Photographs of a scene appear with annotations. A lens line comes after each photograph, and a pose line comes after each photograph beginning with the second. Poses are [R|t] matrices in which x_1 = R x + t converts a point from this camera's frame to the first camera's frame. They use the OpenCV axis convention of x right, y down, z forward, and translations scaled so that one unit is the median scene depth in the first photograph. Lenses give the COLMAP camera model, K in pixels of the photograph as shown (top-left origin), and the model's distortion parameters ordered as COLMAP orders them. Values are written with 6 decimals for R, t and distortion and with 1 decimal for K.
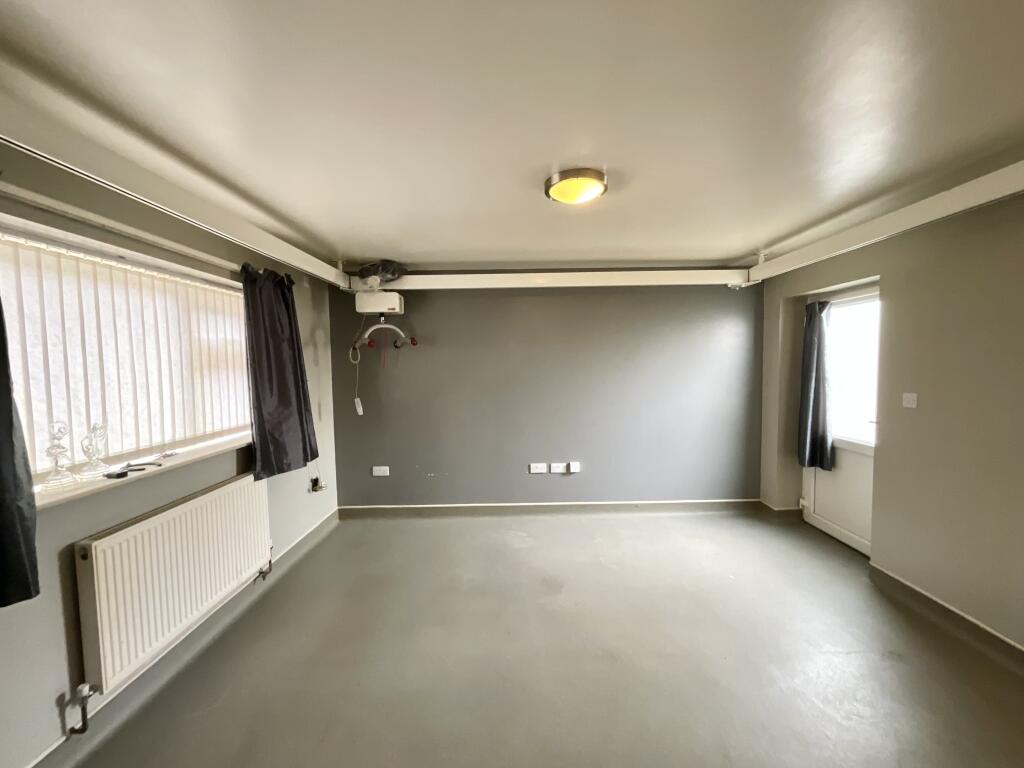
lens RADIAL K [[412.1, 0, 512.0], [0, 412.1, 385.3], [0, 0, 1]] dist [-0.000774, 0.000184]
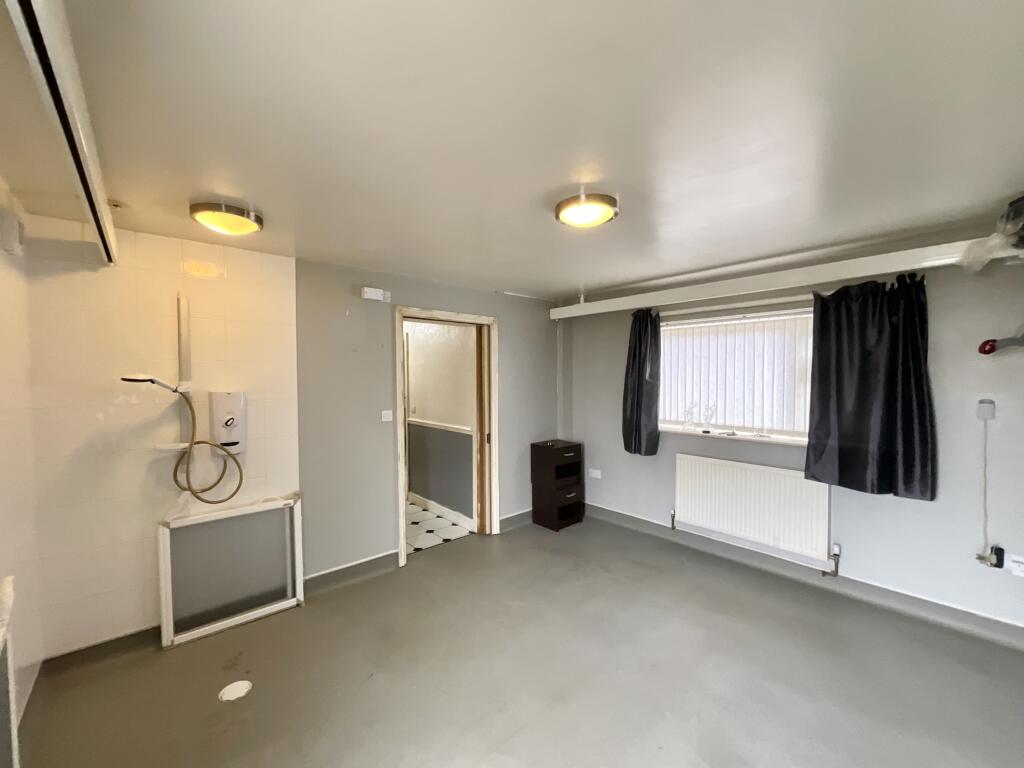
lens RADIAL K [[412.1, 0, 512.0], [0, 412.1, 385.3], [0, 0, 1]] dist [-0.000774, 0.000184]
pose [[-0.741323, 0.037375, -0.670106, 0.799118], [-0.020987, 0.996669, 0.078806, -0.110089], [0.670820, 0.072484, -0.738070, 1.346043]]
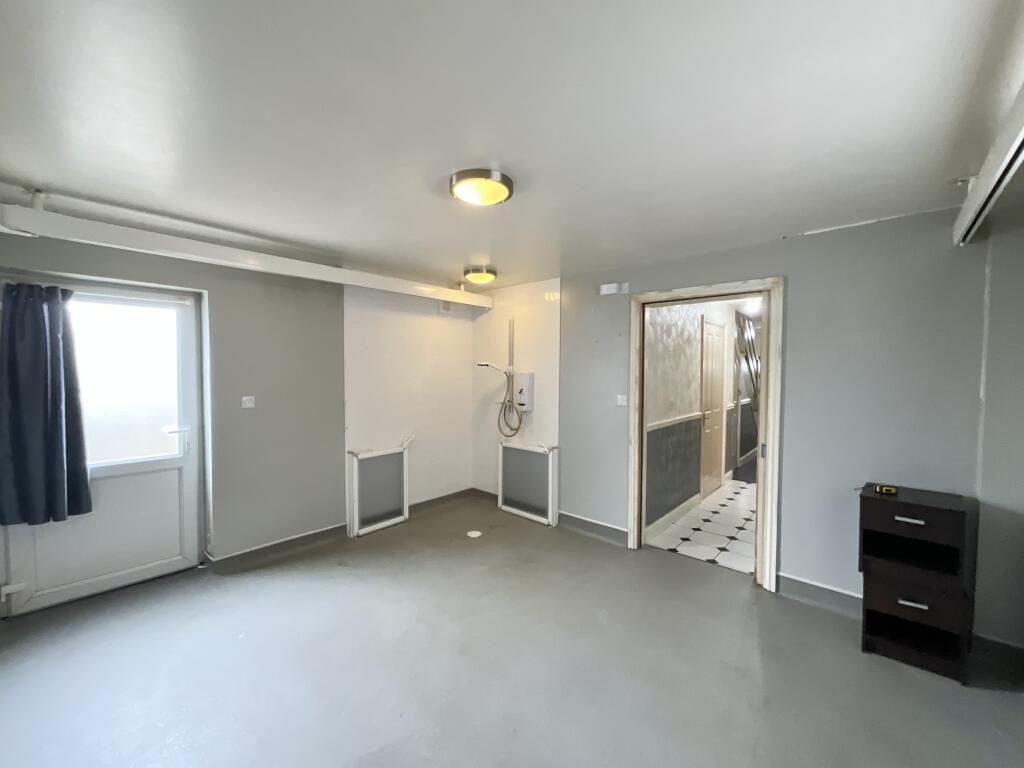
lens RADIAL K [[412.1, 0, 512.0], [0, 412.1, 385.3], [0, 0, 1]] dist [-0.000774, 0.000184]
pose [[-0.752583, -0.011616, 0.658395, -0.449810], [0.044523, 0.996659, 0.068477, -0.063479], [-0.656991, 0.080848, -0.749551, 1.408833]]
